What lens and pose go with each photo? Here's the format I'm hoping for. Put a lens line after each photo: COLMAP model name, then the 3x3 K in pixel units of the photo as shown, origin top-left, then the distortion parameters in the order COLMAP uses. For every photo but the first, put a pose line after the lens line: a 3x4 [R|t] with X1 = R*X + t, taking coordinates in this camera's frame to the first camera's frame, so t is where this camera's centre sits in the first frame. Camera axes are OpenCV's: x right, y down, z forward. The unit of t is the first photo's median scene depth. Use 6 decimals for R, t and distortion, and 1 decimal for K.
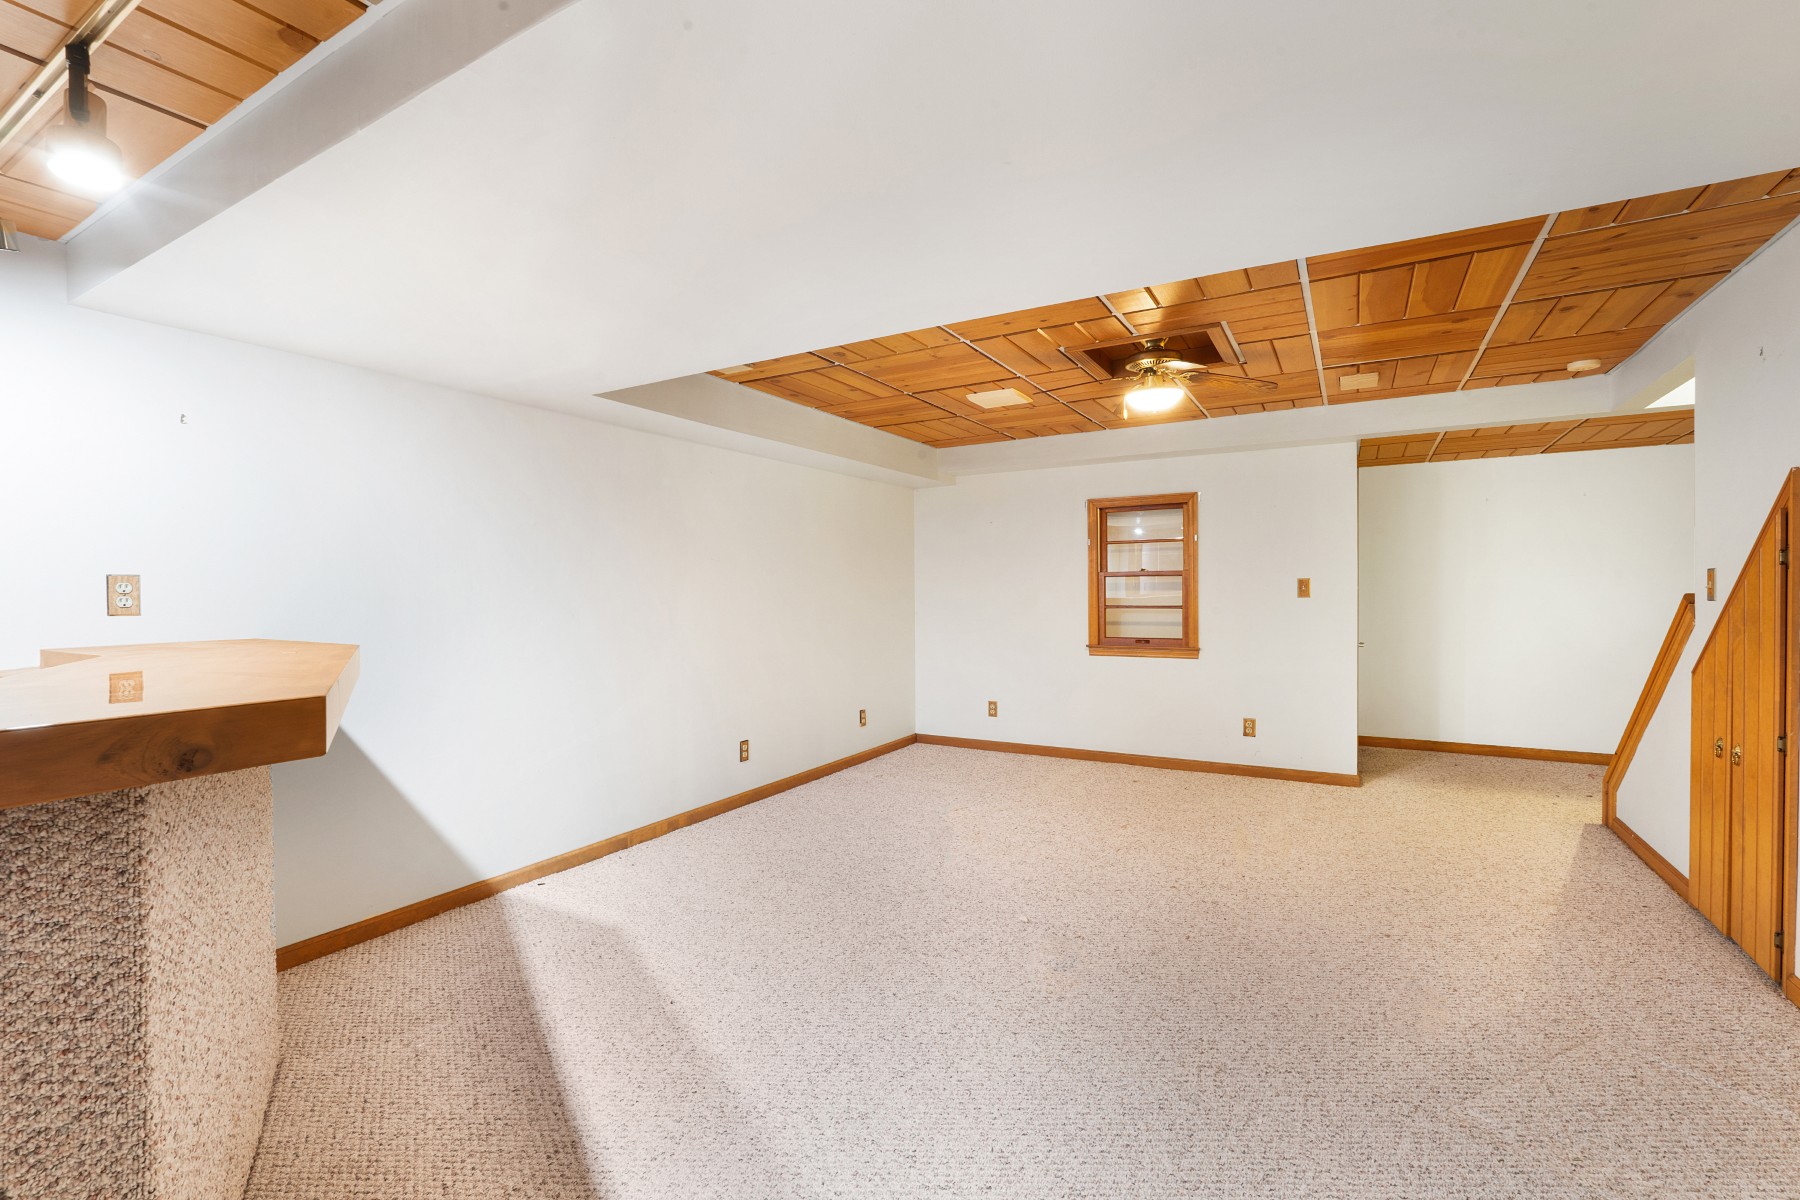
lens RADIAL K [[789.0, 0, 896.7], [0, 789.0, 602.9], [0, 0, 1]] dist [-0.004948, 0.000272]
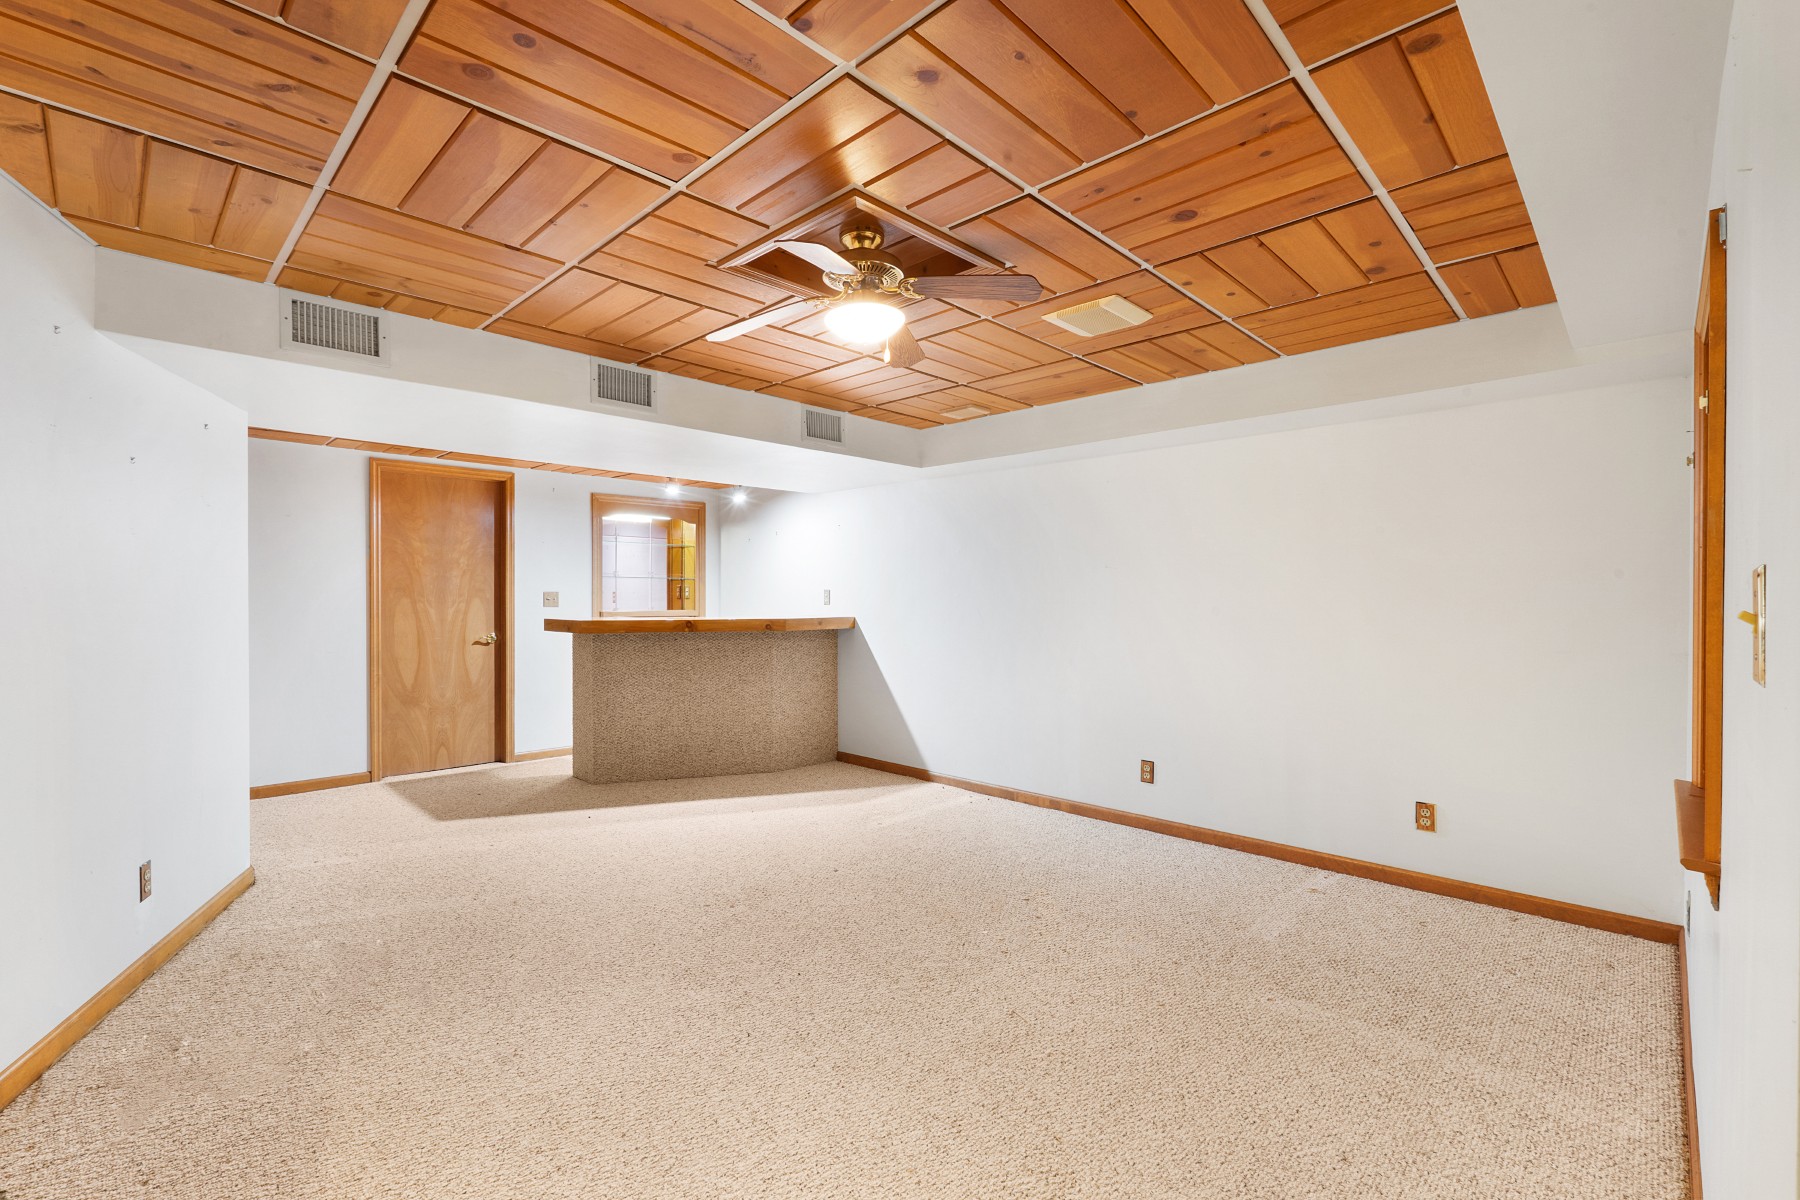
lens RADIAL K [[789.0, 0, 896.7], [0, 789.0, 602.9], [0, 0, 1]] dist [-0.004948, 0.000272]
pose [[-0.236926, 0.015823, -0.971399, 1.111414], [-0.019559, 0.999587, 0.021052, -0.038564], [0.971331, 0.023987, -0.236519, 1.319913]]
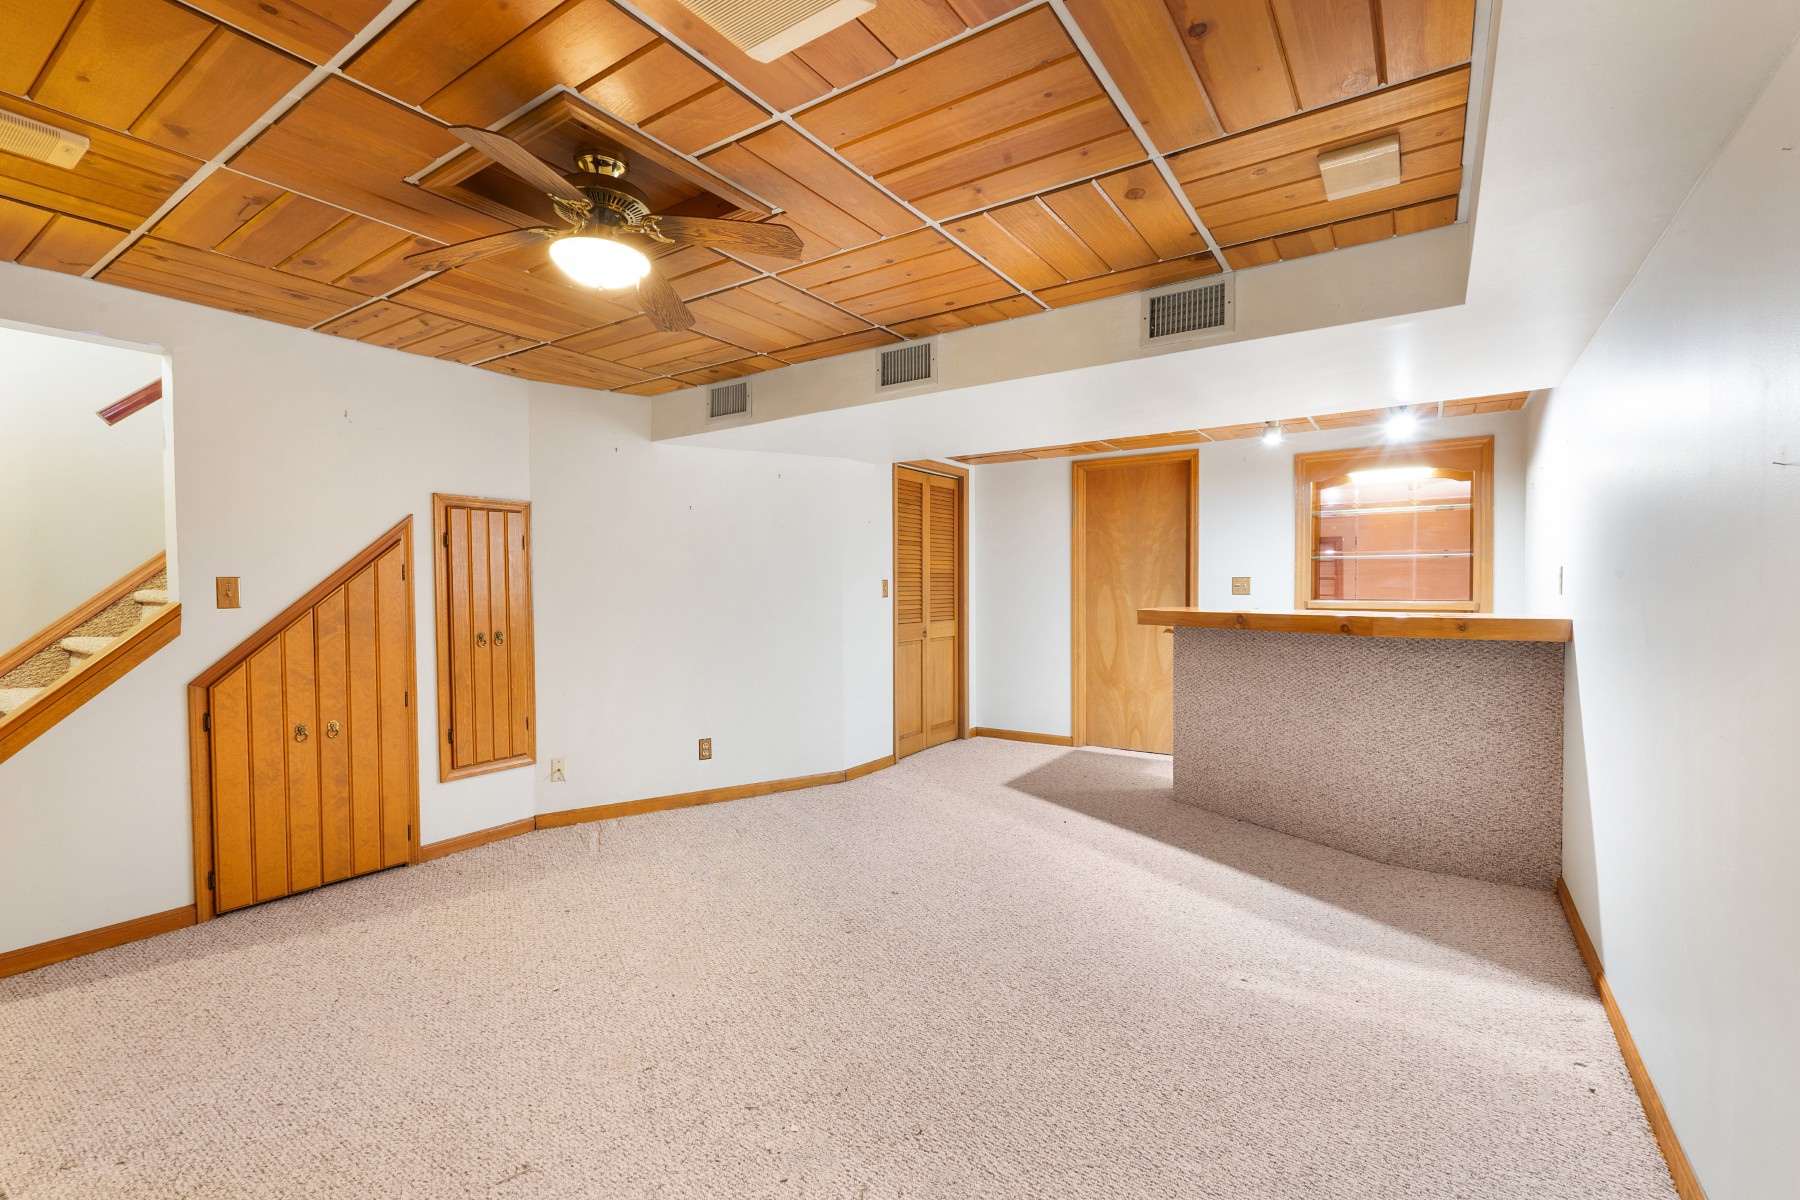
lens RADIAL K [[789.0, 0, 896.7], [0, 789.0, 602.9], [0, 0, 1]] dist [-0.004948, 0.000272]
pose [[-0.997934, 0.012688, 0.062989, 0.082740], [0.015307, 0.999031, 0.041270, -0.034413], [-0.062404, 0.042149, -0.997161, 1.754569]]
